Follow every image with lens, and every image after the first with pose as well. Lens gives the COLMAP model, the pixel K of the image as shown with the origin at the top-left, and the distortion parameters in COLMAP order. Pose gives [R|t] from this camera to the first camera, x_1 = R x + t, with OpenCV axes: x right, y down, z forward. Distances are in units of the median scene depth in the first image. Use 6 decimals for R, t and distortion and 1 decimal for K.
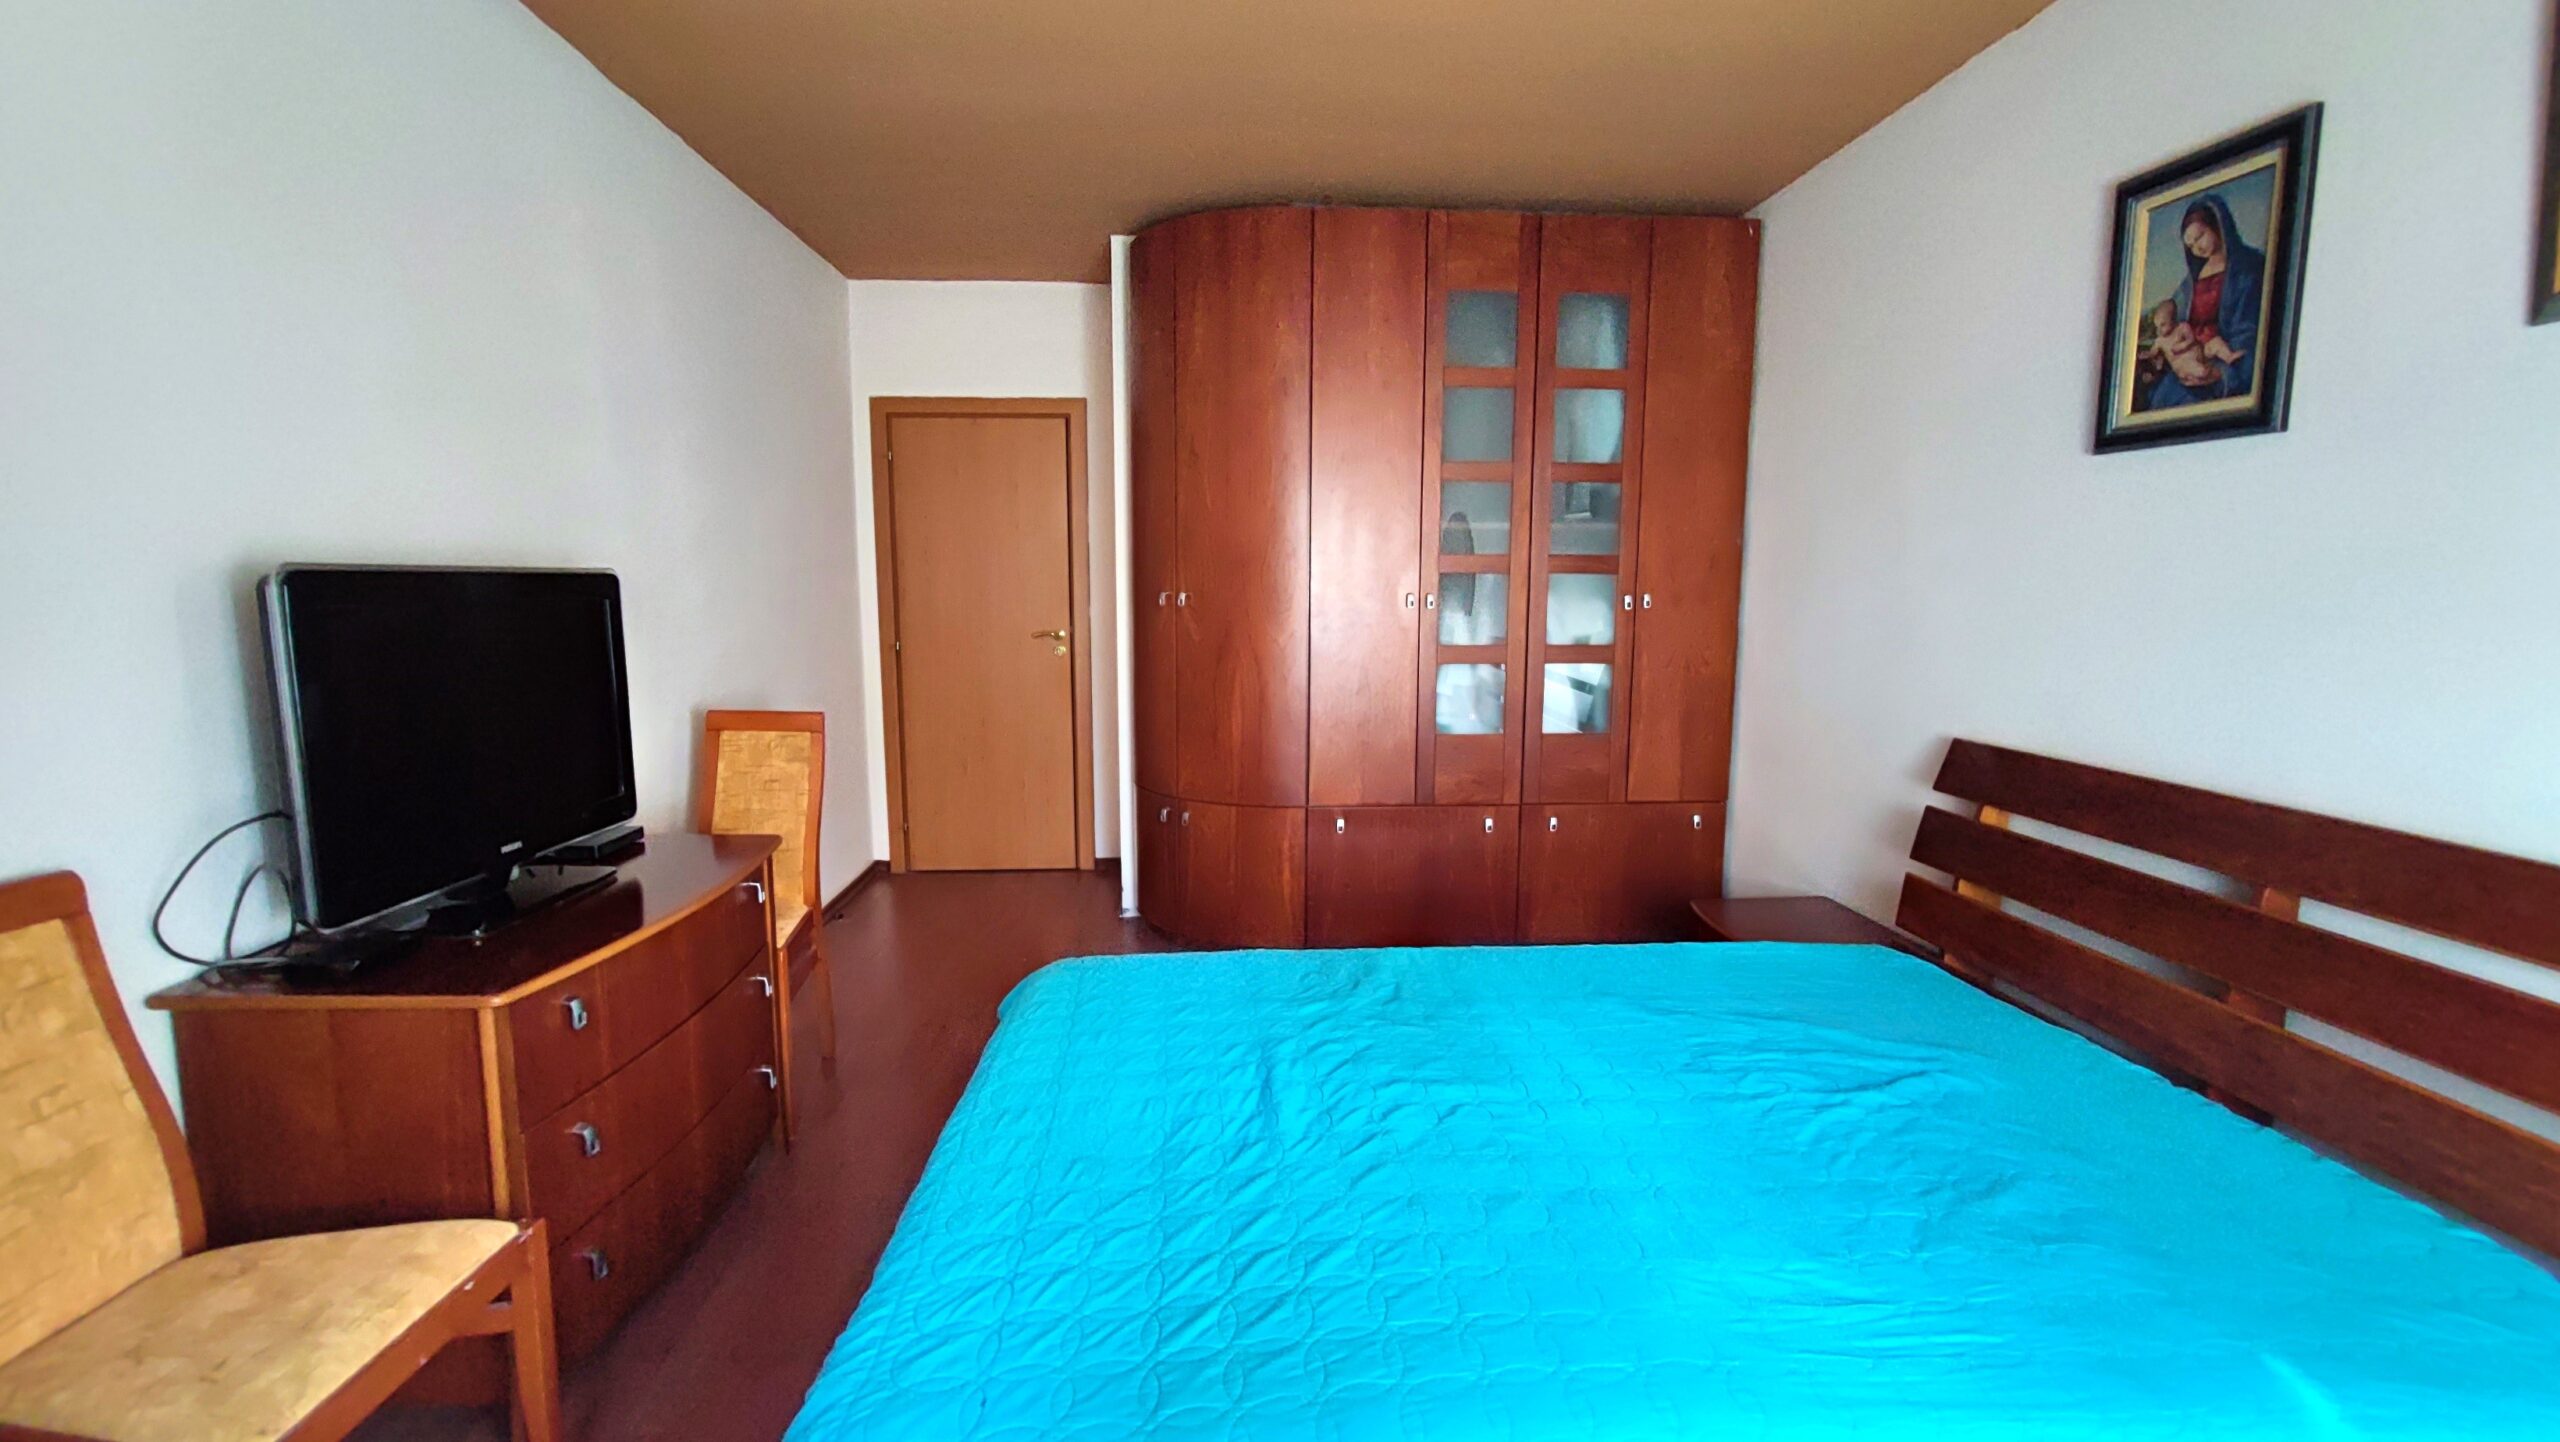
lens RADIAL K [[1156.5, 0, 1282.2], [0, 1156.5, 727.5], [0, 0, 1]] dist [-0.012294, 0.007123]
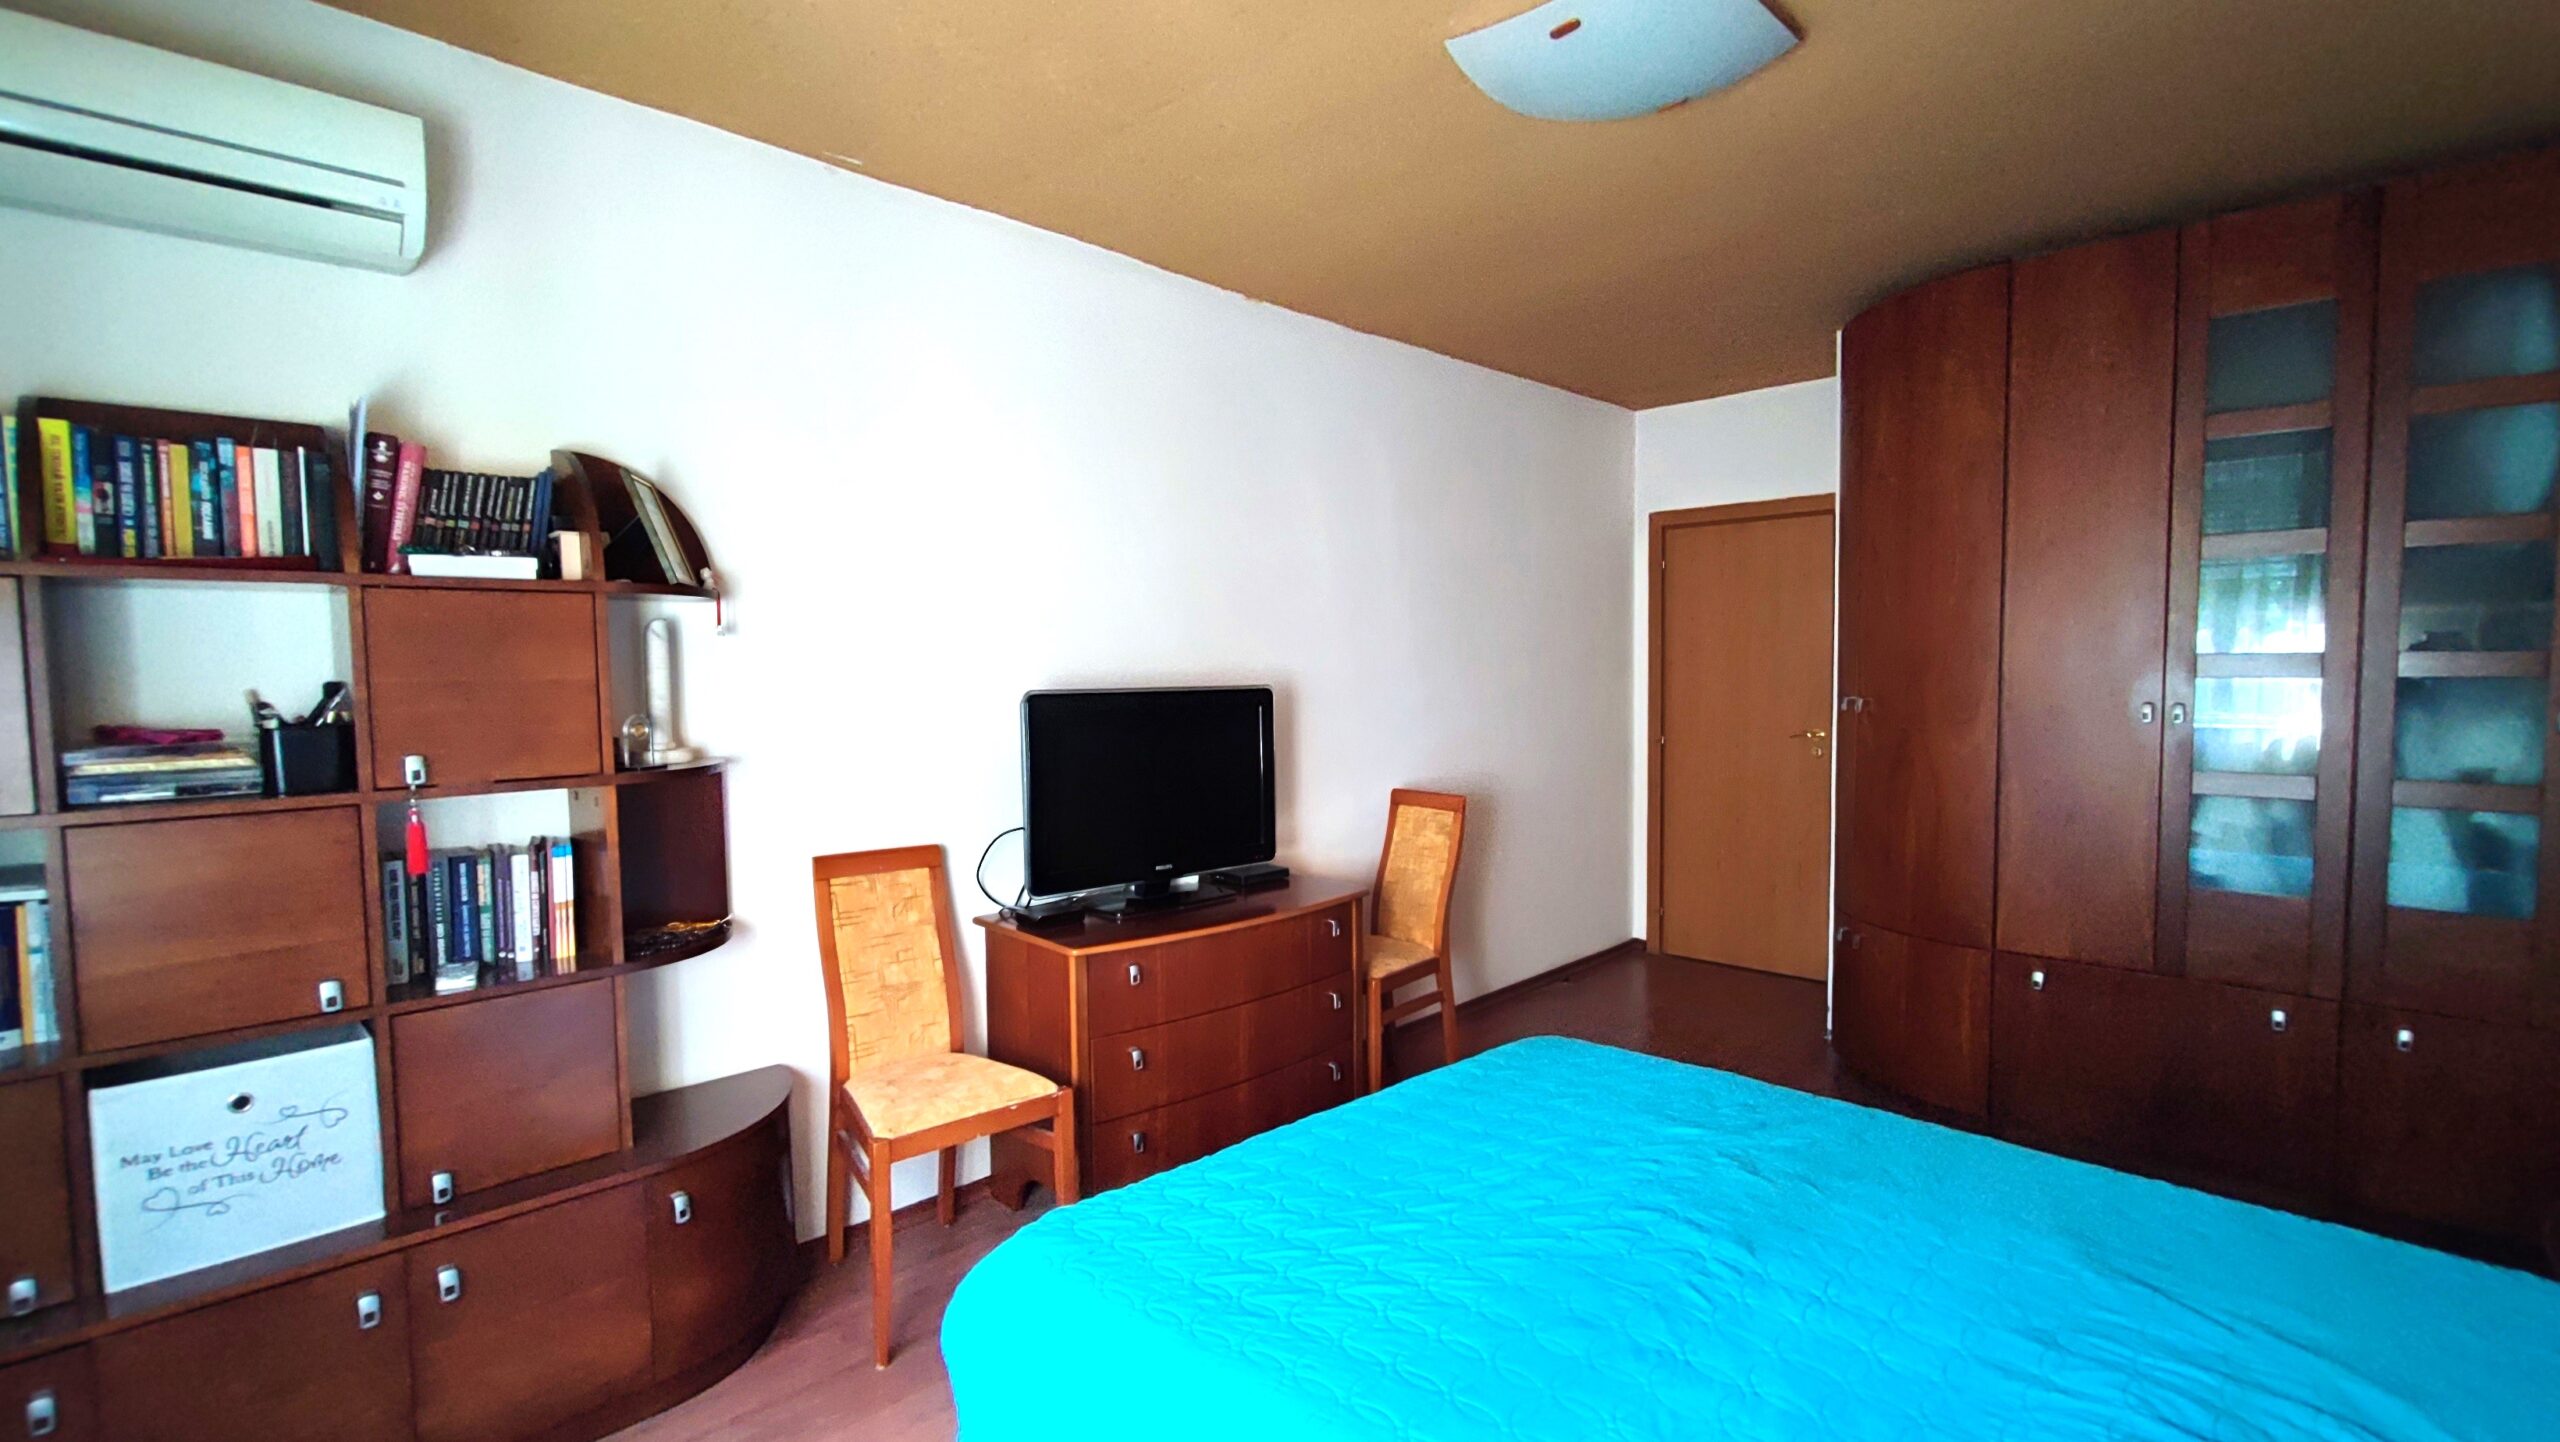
lens RADIAL K [[1156.5, 0, 1268.9], [0, 1156.5, 719.5], [0, 0, 1]] dist [-0.012294, 0.007123]
pose [[0.654199, 0.025415, -0.755895, 0.407846], [-0.082402, 0.995881, -0.037832, -0.032134], [0.751820, 0.087036, 0.653599, 0.043431]]
